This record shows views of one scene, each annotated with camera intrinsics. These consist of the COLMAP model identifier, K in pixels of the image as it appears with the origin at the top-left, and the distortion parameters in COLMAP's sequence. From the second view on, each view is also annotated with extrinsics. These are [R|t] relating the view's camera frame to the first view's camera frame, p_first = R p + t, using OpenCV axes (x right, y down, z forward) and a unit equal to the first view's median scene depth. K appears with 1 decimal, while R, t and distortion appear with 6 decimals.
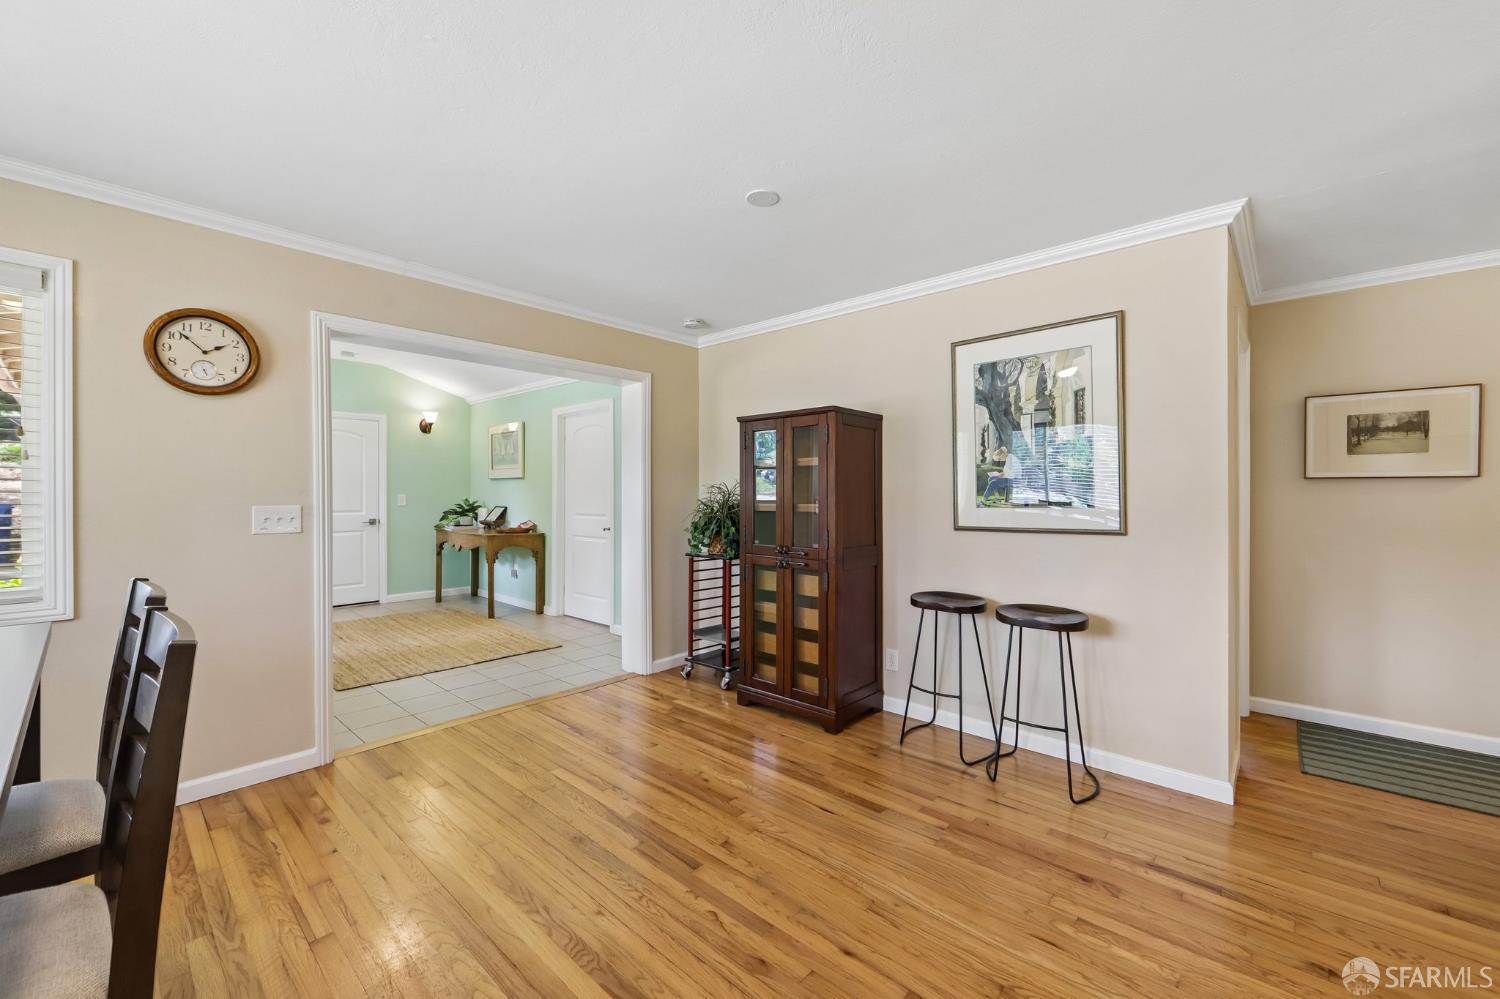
lens RADIAL K [[600.2, 0, 760.9], [0, 600.2, 492.3], [0, 0, 1]] dist [0.000036, -0.000251]
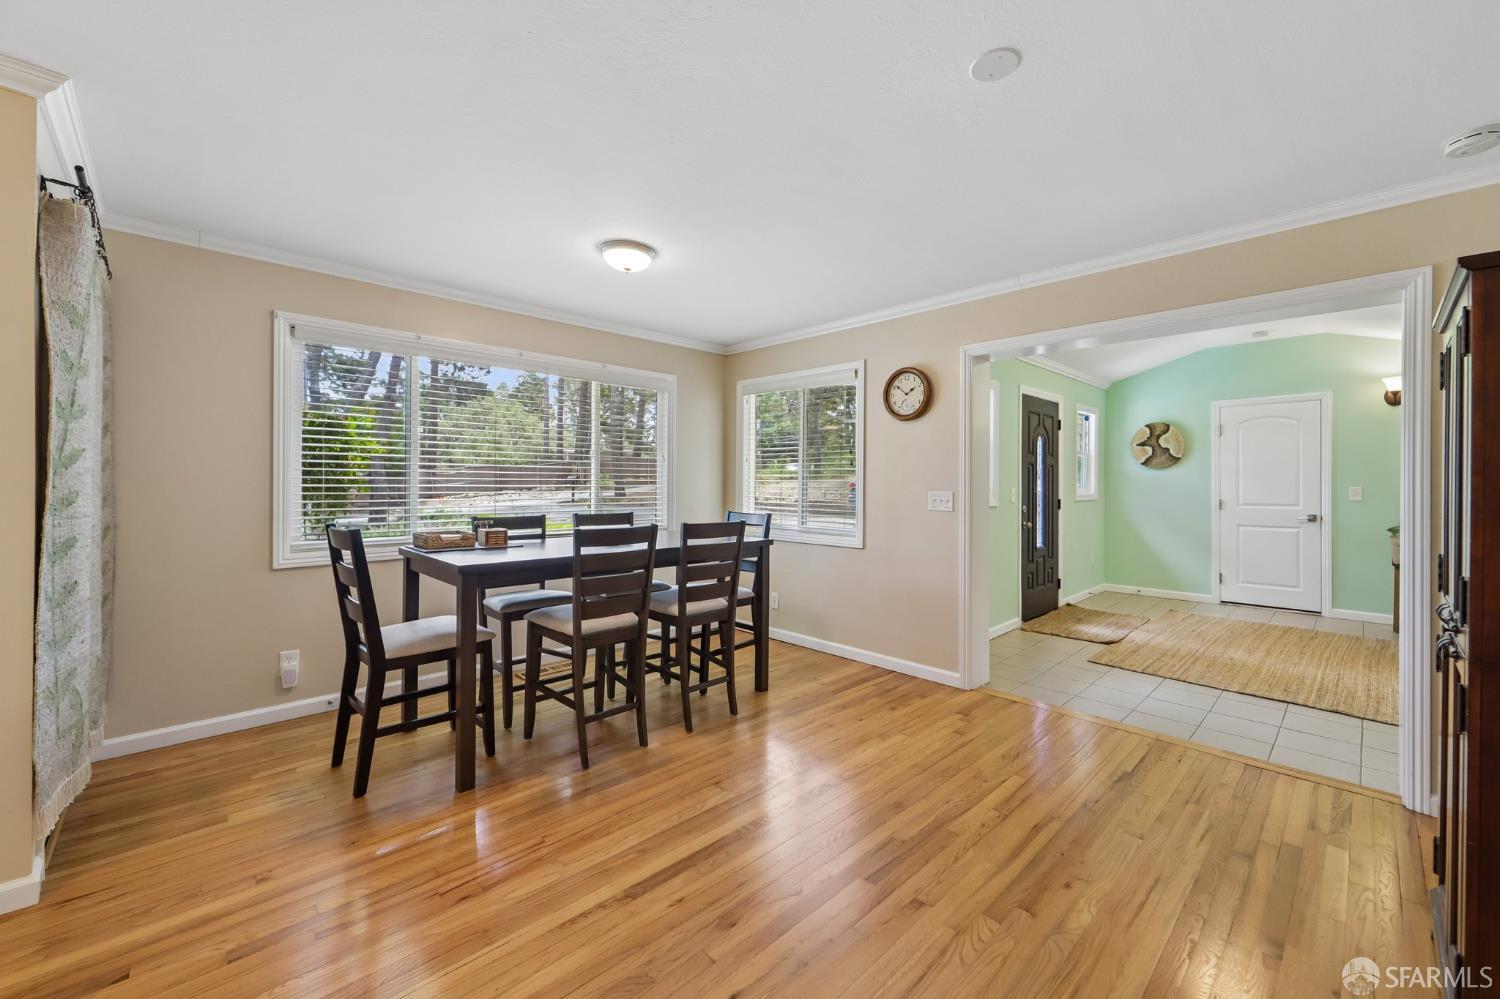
lens RADIAL K [[600.2, 0, 765.7], [0, 600.2, 481.2], [0, 0, 1]] dist [0.000036, -0.000251]
pose [[-0.073662, -0.002480, -0.997280, 0.640677], [-0.004465, 0.999988, -0.002157, 0.003740], [0.997273, 0.004294, -0.073672, 0.691524]]
